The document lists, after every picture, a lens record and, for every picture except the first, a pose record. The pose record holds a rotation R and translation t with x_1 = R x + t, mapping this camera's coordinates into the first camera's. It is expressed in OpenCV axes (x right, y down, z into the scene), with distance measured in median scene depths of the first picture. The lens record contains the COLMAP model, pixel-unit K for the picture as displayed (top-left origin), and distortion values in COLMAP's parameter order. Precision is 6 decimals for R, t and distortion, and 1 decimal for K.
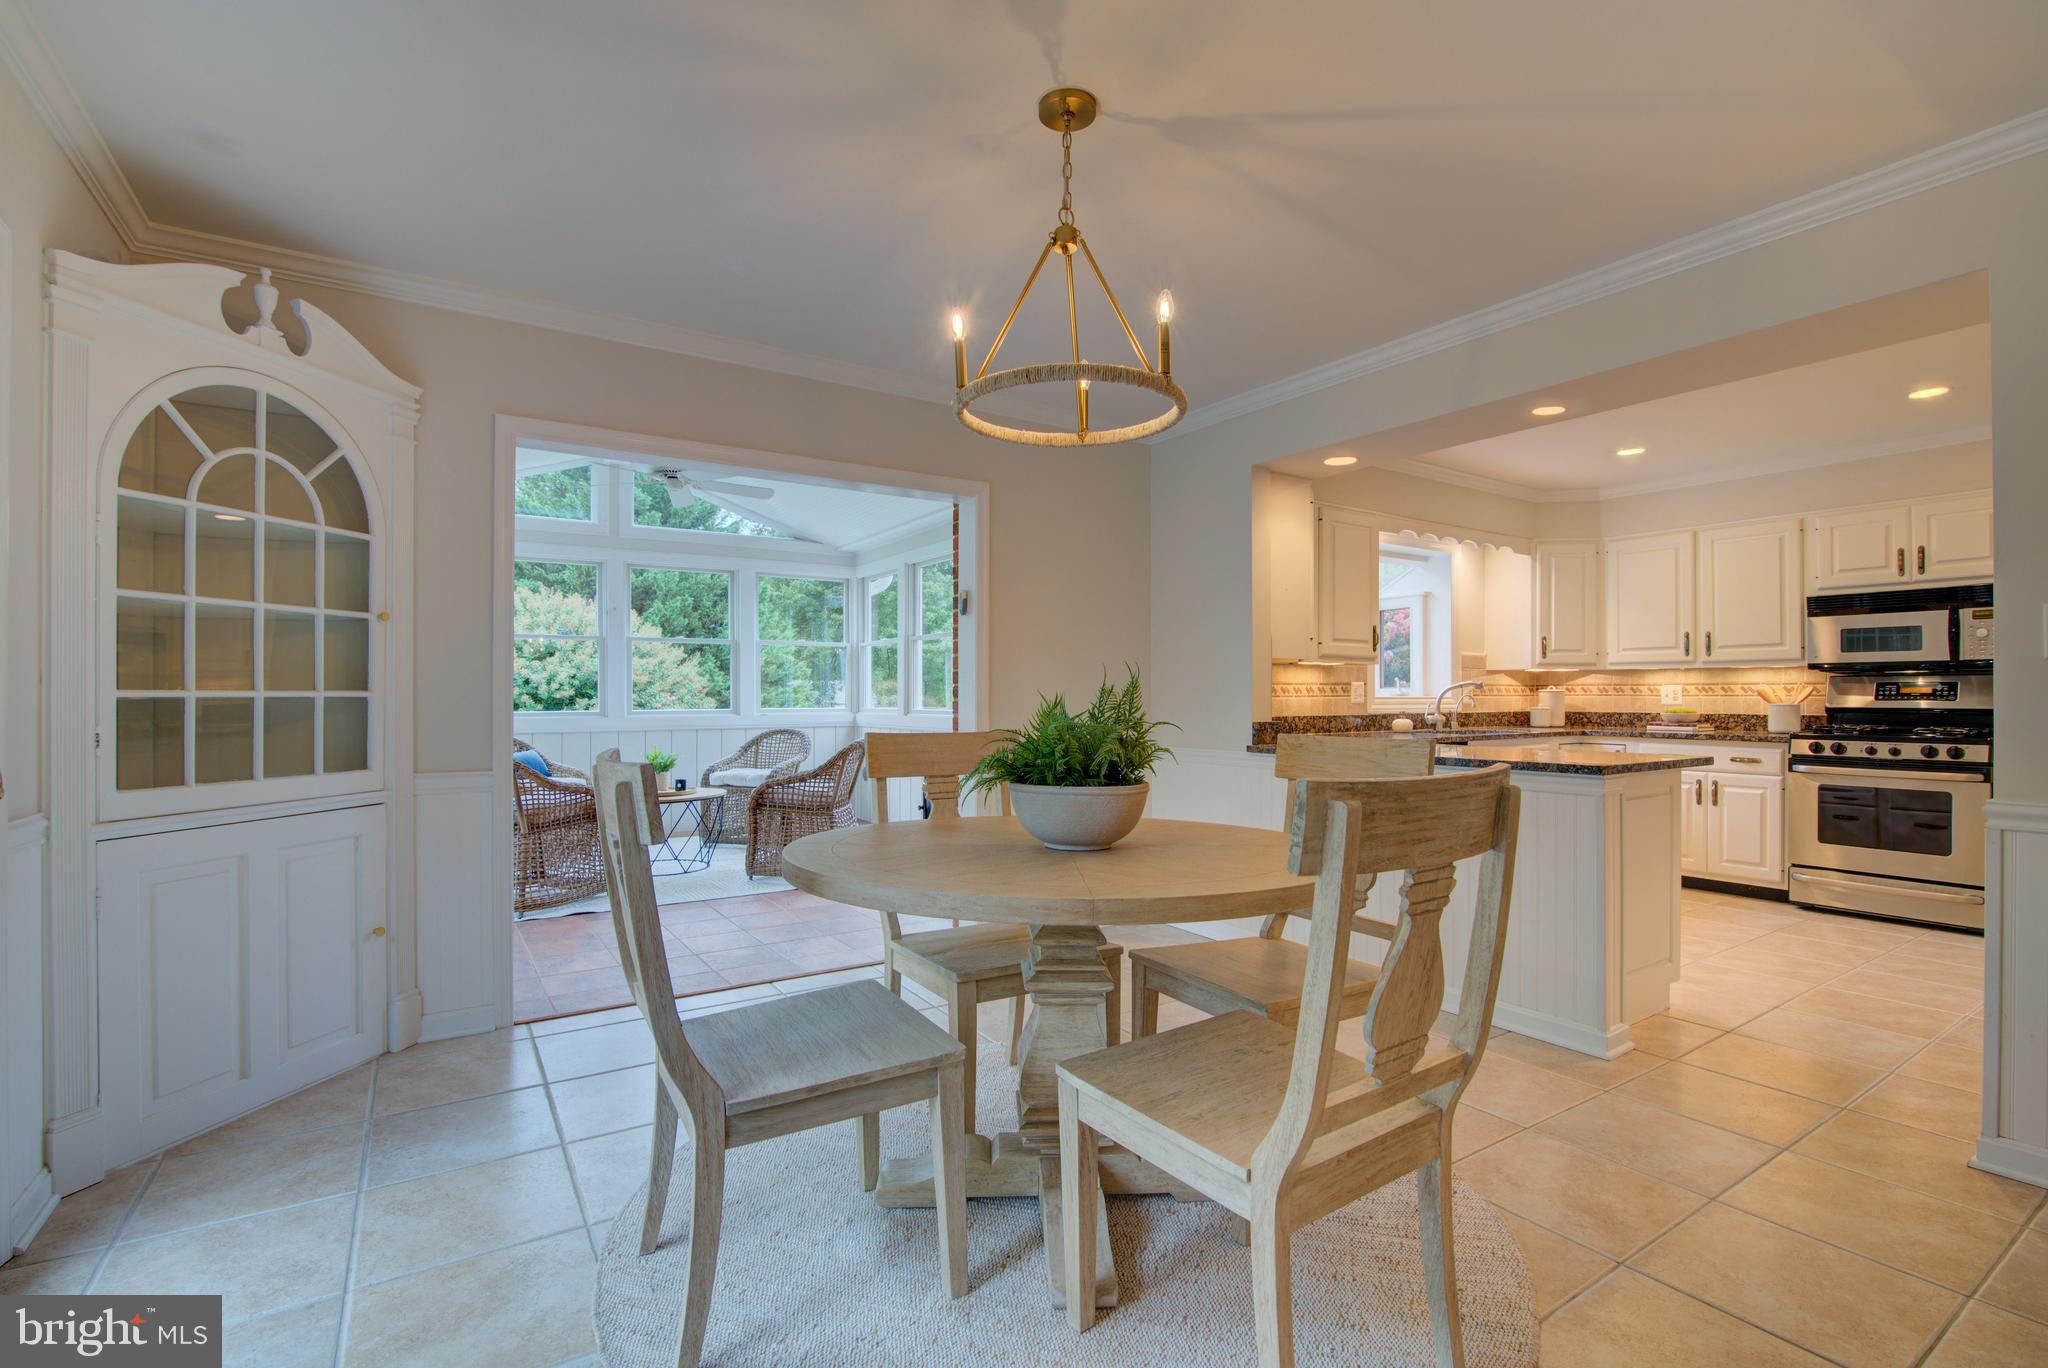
lens RADIAL K [[939.4, 0, 1016.3], [0, 939.4, 692.2], [0, 0, 1]] dist [-0.021226, 0.001670]
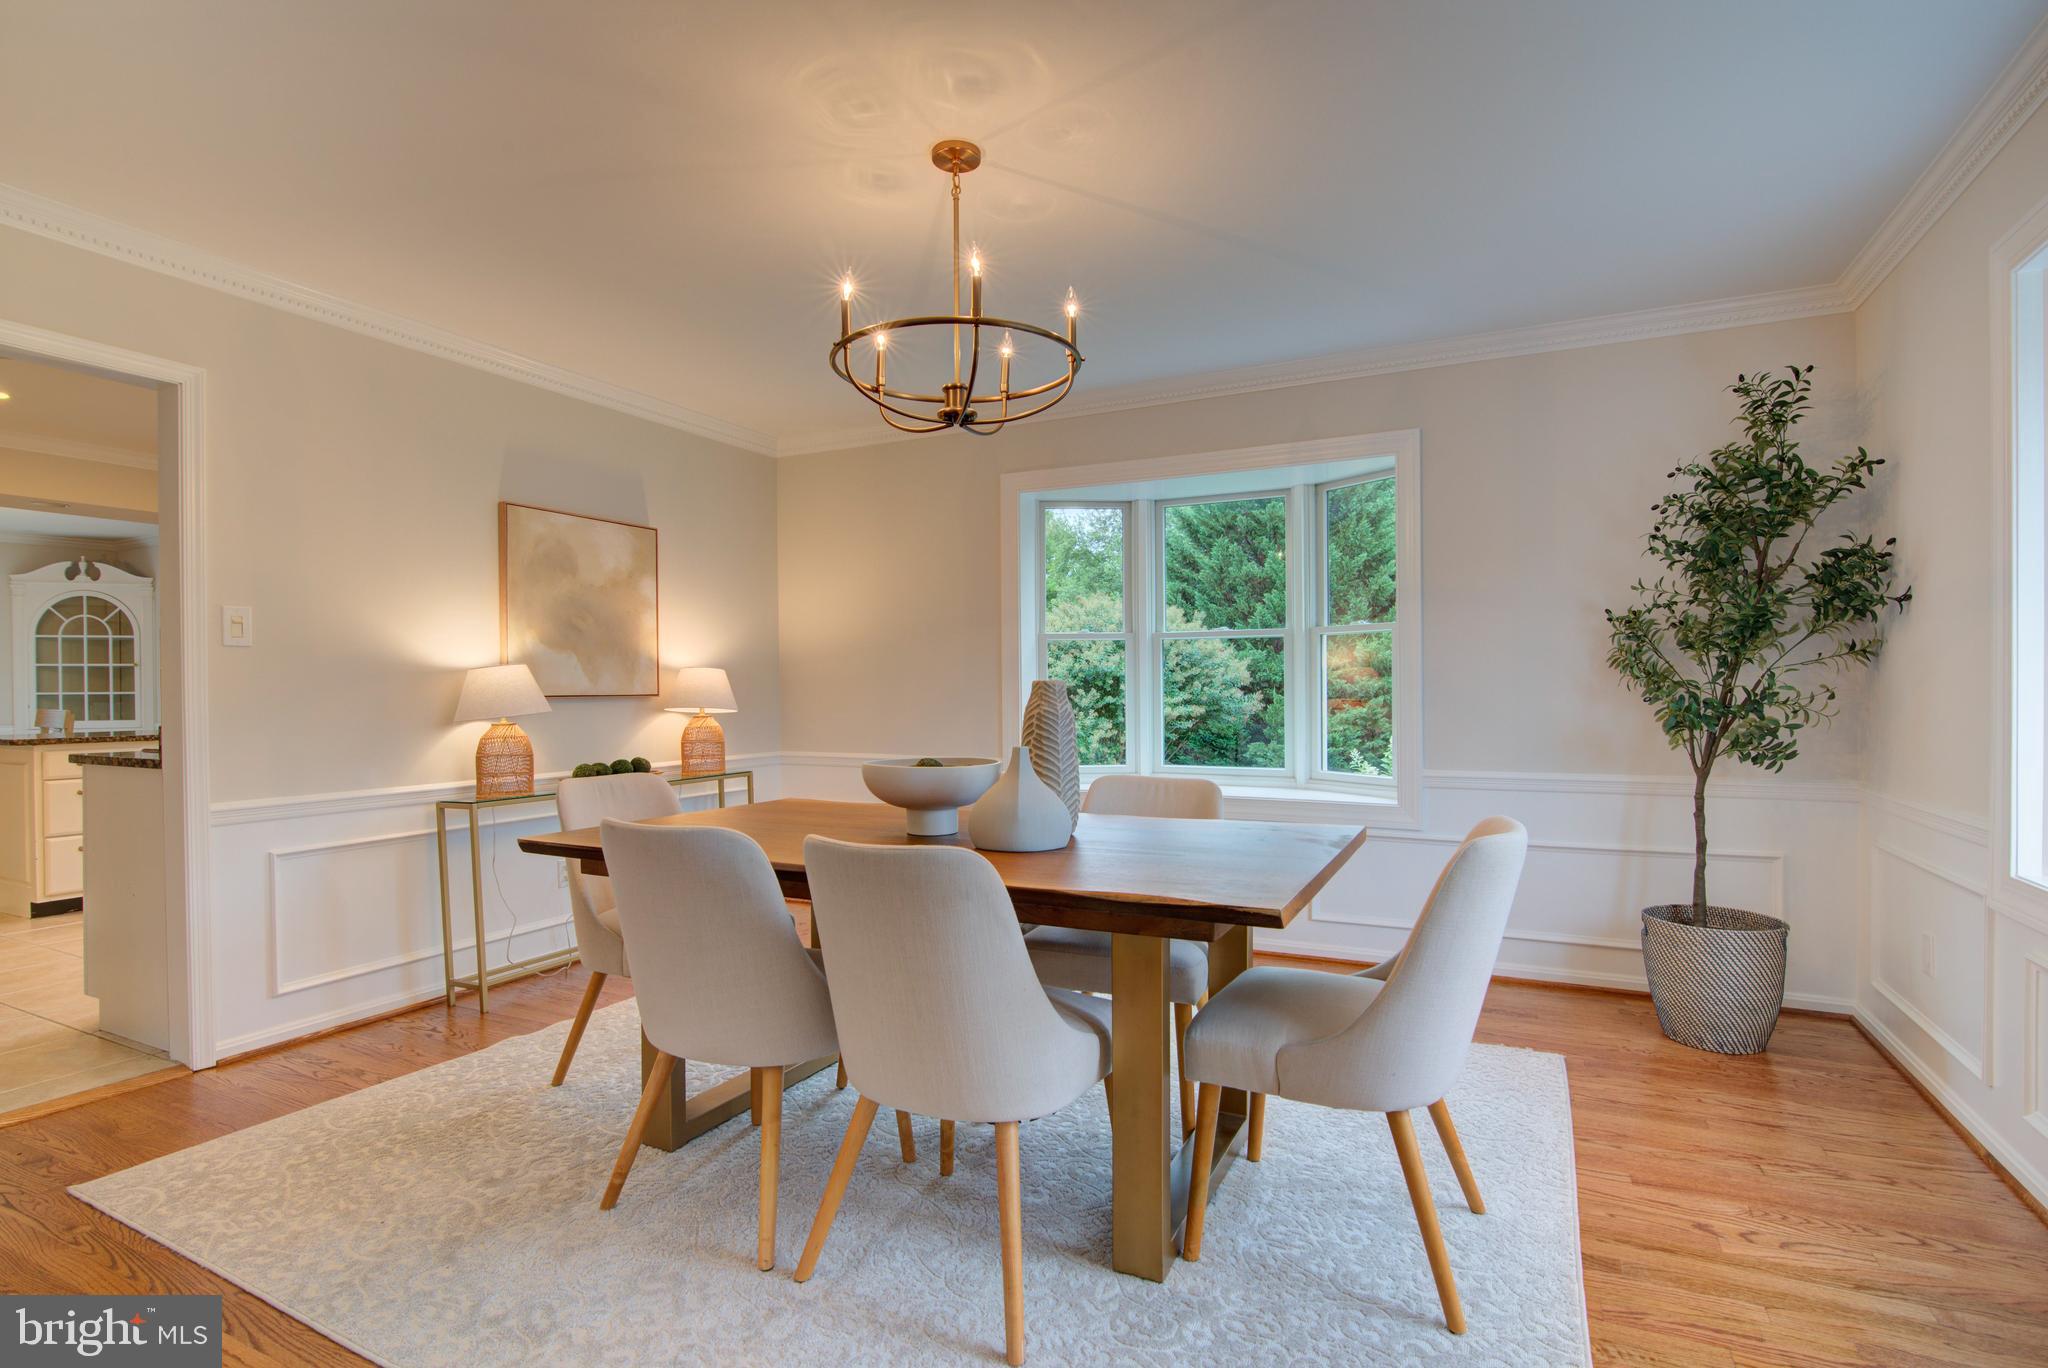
lens RADIAL K [[986.5, 0, 1037.2], [0, 986.5, 690.8], [0, 0, 1]] dist [-0.021250, 0.000319]
pose [[0.516826, 0.003307, -0.856084, 1.670152], [0.005743, 0.999957, 0.007330, -0.005170], [0.856071, -0.008705, 0.516785, 0.950877]]
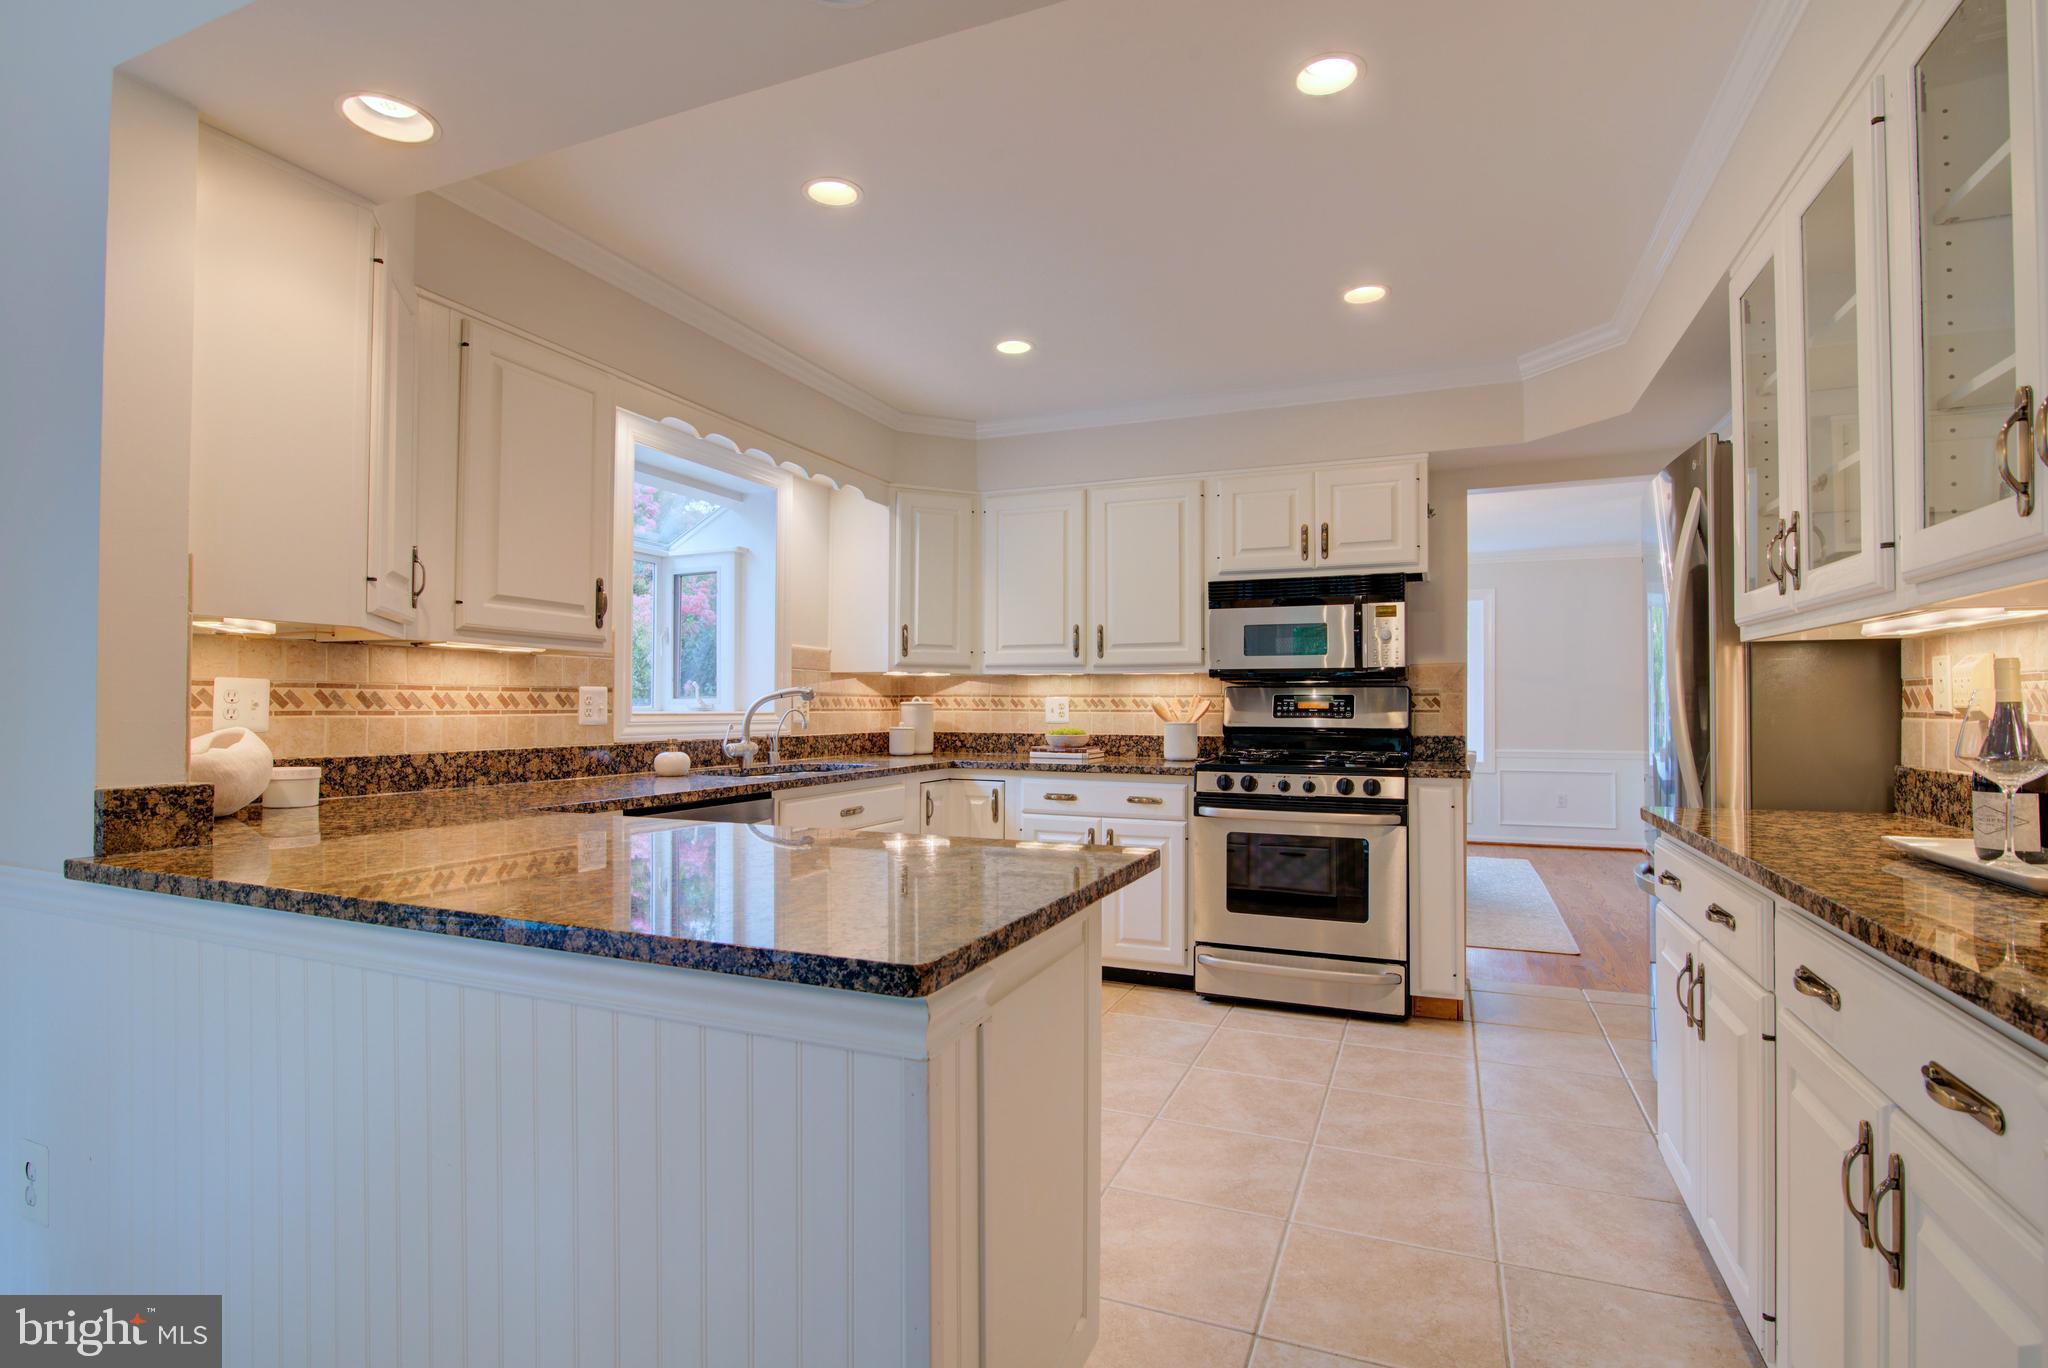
lens RADIAL K [[986.5, 0, 1029.6], [0, 986.5, 687.3], [0, 0, 1]] dist [-0.021250, 0.000319]
pose [[0.825180, 0.013472, 0.564709, 0.254651], [-0.004715, 0.999845, -0.016962, -0.001664], [-0.564850, 0.011334, 0.825116, 0.383063]]
